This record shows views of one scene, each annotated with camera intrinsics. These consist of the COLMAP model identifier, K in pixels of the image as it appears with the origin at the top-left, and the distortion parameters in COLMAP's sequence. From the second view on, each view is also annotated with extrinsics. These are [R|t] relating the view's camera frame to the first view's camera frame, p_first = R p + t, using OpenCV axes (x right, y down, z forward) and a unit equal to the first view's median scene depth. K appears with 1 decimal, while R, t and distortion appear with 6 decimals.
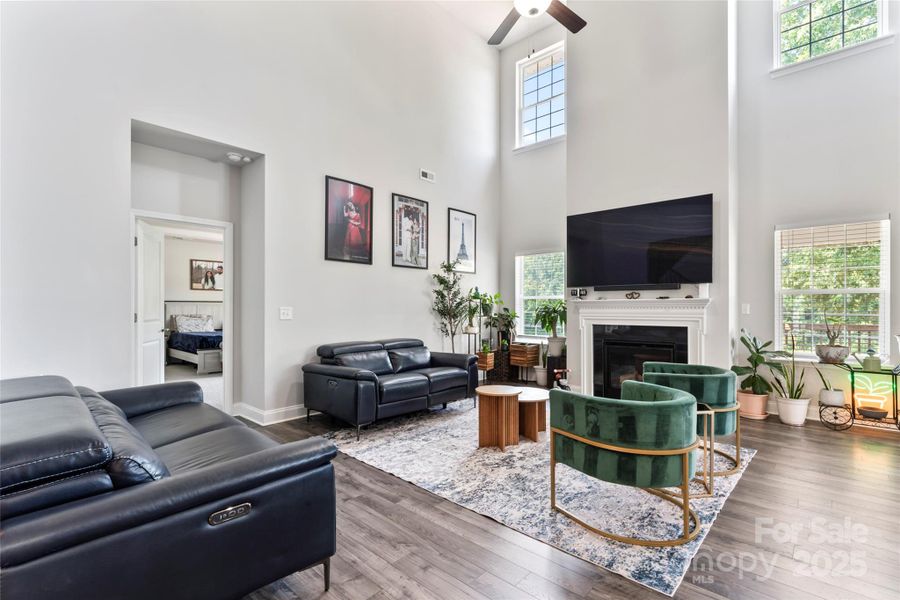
lens RADIAL K [[415.9, 0, 447.1], [0, 415.9, 306.9], [0, 0, 1]] dist [-0.000160, -0.000091]
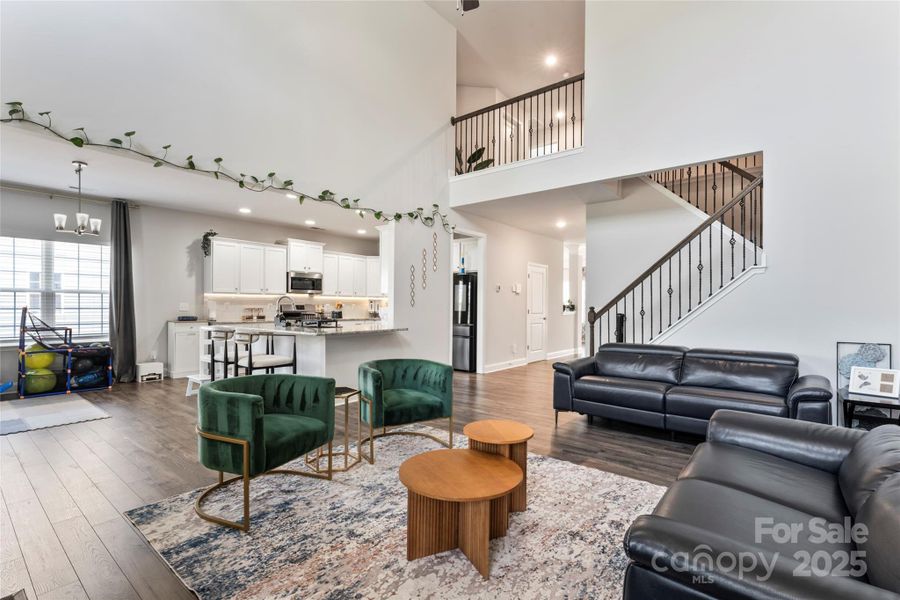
lens RADIAL K [[415.9, 0, 447.1], [0, 415.9, 306.9], [0, 0, 1]] dist [-0.000160, -0.000091]
pose [[-0.997853, -0.008570, -0.064937, 0.164524], [-0.008841, 0.999953, 0.003888, -0.000961], [0.064901, 0.004454, -0.997882, 1.086504]]
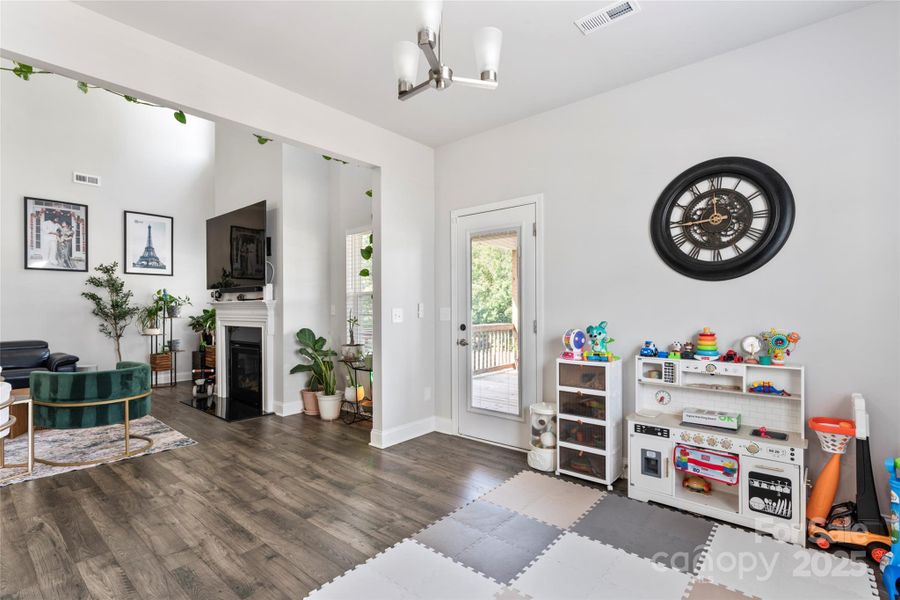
lens RADIAL K [[426.9, 0, 446.9], [0, 426.9, 309.0], [0, 0, 1]] dist [-0.002935, -0.000566]
pose [[0.999294, -0.004191, 0.037342, 0.848705], [0.004050, 0.999984, 0.003856, -0.000832], [-0.037357, -0.003702, 0.999295, -0.072532]]
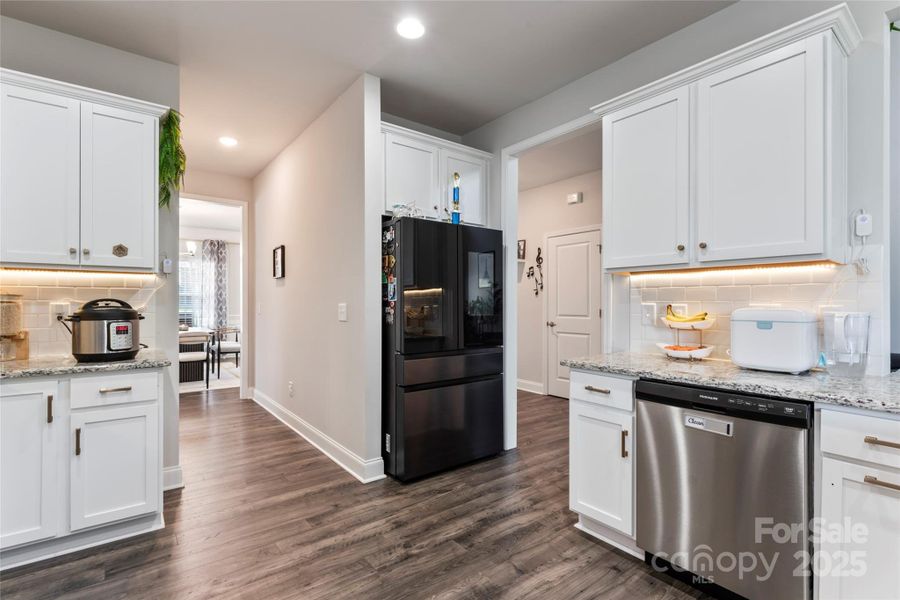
lens RADIAL K [[423.9, 0, 450.0], [0, 423.9, 300.0], [0, 0, 1]] dist [-0.002702, -0.000088]
pose [[-0.169367, -0.006082, -0.985534, 0.614892], [0.000270, 0.999981, -0.006218, -0.001593], [0.985553, -0.001319, -0.169362, -0.241019]]
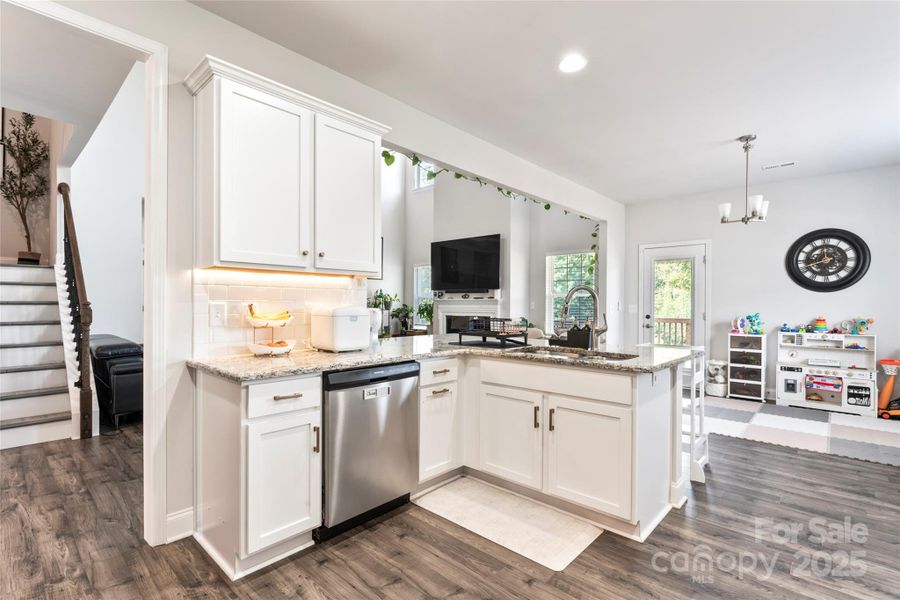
lens RADIAL K [[425.4, 0, 446.3], [0, 425.4, 305.1], [0, 0, 1]] dist [-0.002491, 0.000172]
pose [[0.999987, 0.004853, -0.001273, 0.349398], [-0.004848, 0.999982, 0.003662, -0.000889], [0.001290, -0.003656, 0.999992, -0.524860]]
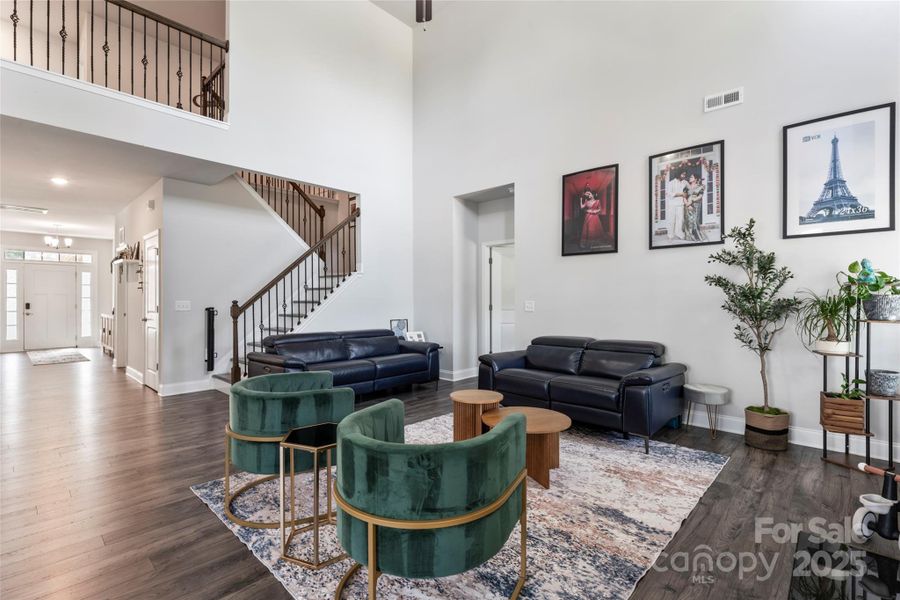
lens RADIAL K [[414.8, 0, 448.2], [0, 414.8, 299.6], [0, 0, 1]] dist [-0.002538, -0.000132]
pose [[-0.009210, -0.002437, -0.999955, 0.652724], [-0.000210, 0.999997, -0.002435, -0.000709], [0.999958, 0.000188, -0.009211, 0.620413]]
